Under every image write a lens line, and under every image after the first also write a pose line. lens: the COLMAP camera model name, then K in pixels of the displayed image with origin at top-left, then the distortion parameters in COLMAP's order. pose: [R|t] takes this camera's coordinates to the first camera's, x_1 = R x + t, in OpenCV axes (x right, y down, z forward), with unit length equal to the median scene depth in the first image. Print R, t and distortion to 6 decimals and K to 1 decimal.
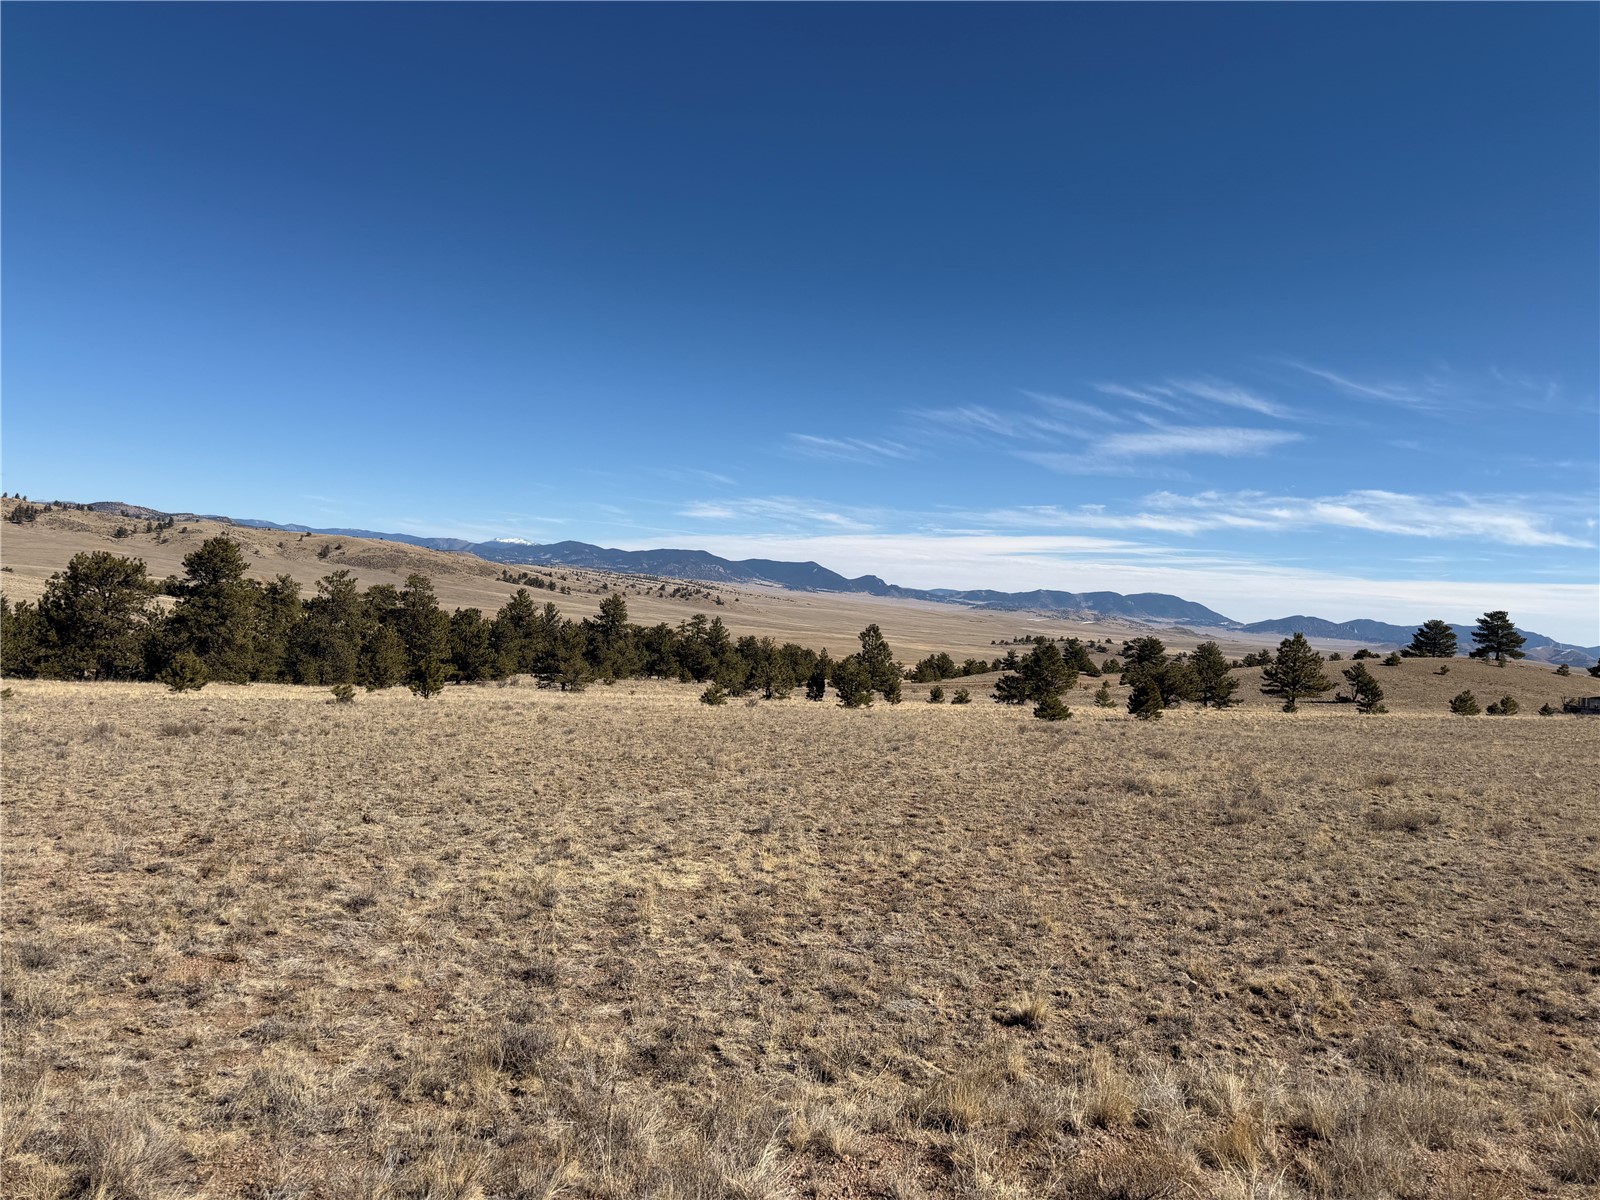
lens RADIAL K [[1123.5, 0, 808.0], [0, 1123.5, 609.4], [0, 0, 1]] dist [0.089901, -0.115852]
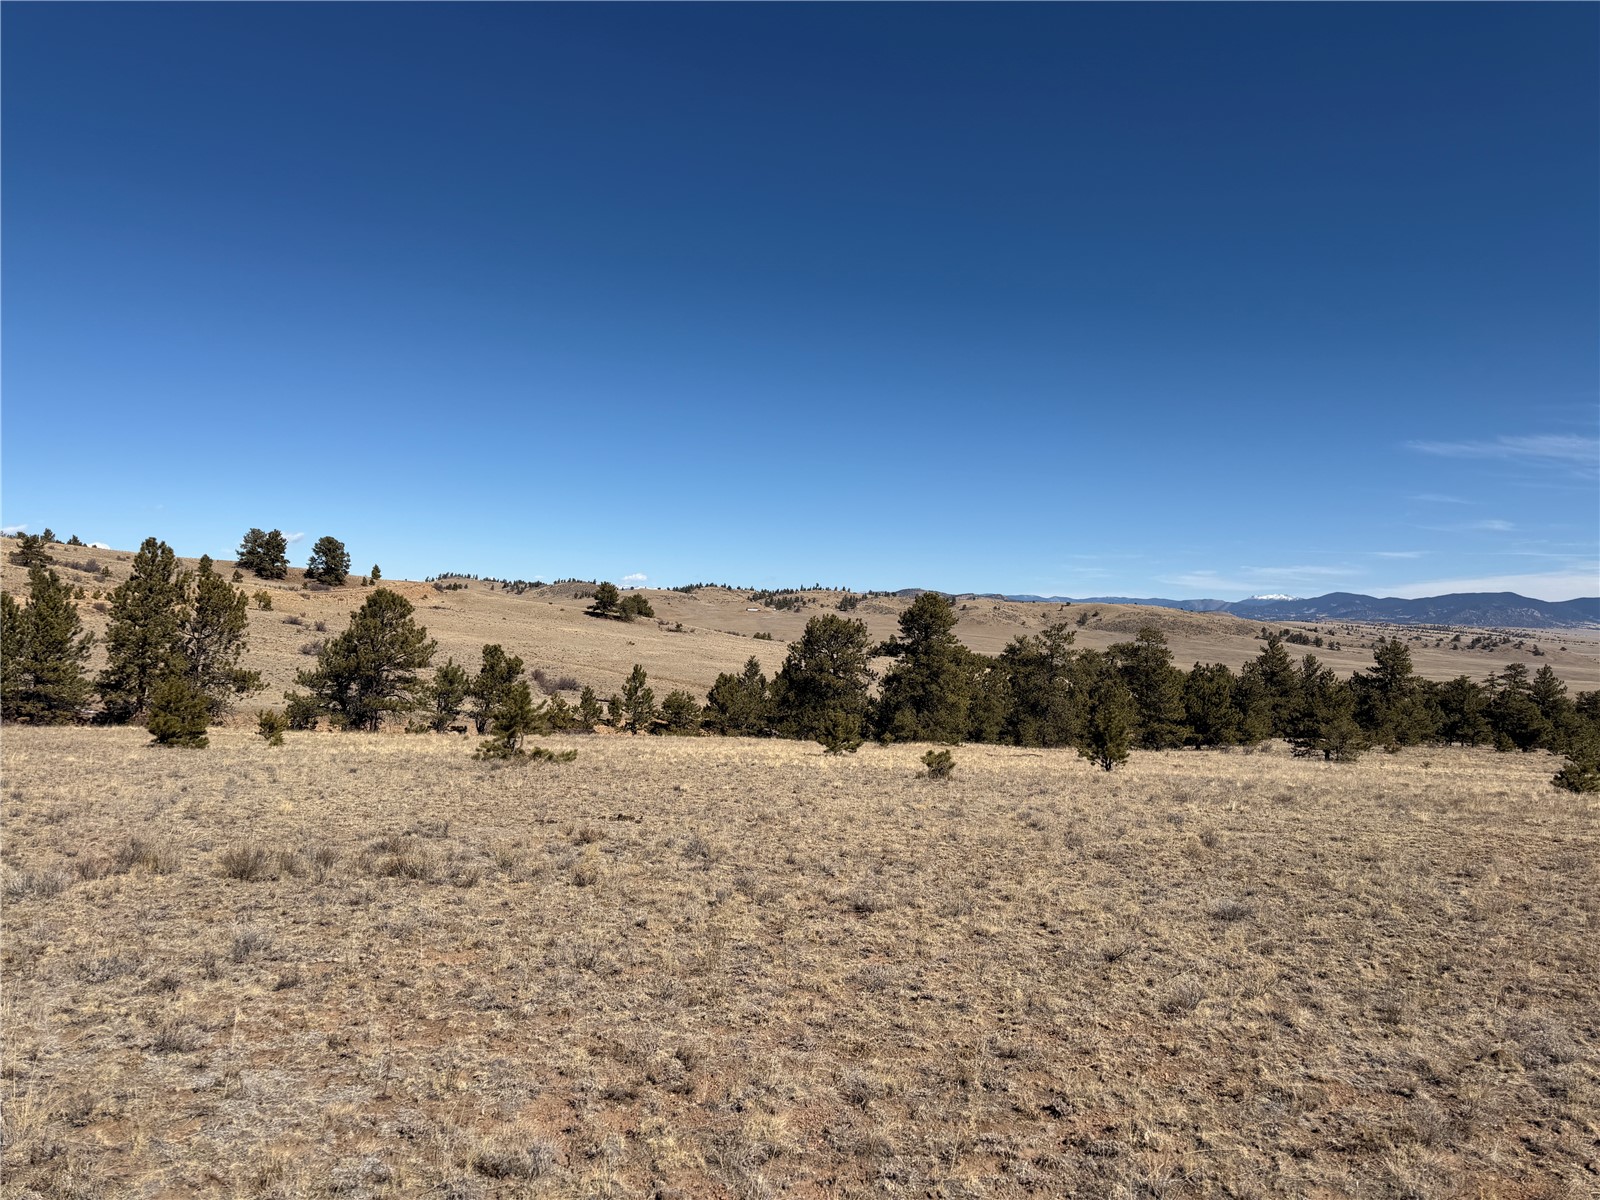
lens RADIAL K [[1123.5, 0, 796.6], [0, 1123.5, 605.7], [0, 0, 1]] dist [0.089901, -0.115852]
pose [[0.793580, -0.065526, -0.604927, -0.015600], [0.030186, 0.997200, -0.068417, 0.005763], [0.607716, 0.036034, 0.793336, 0.099816]]
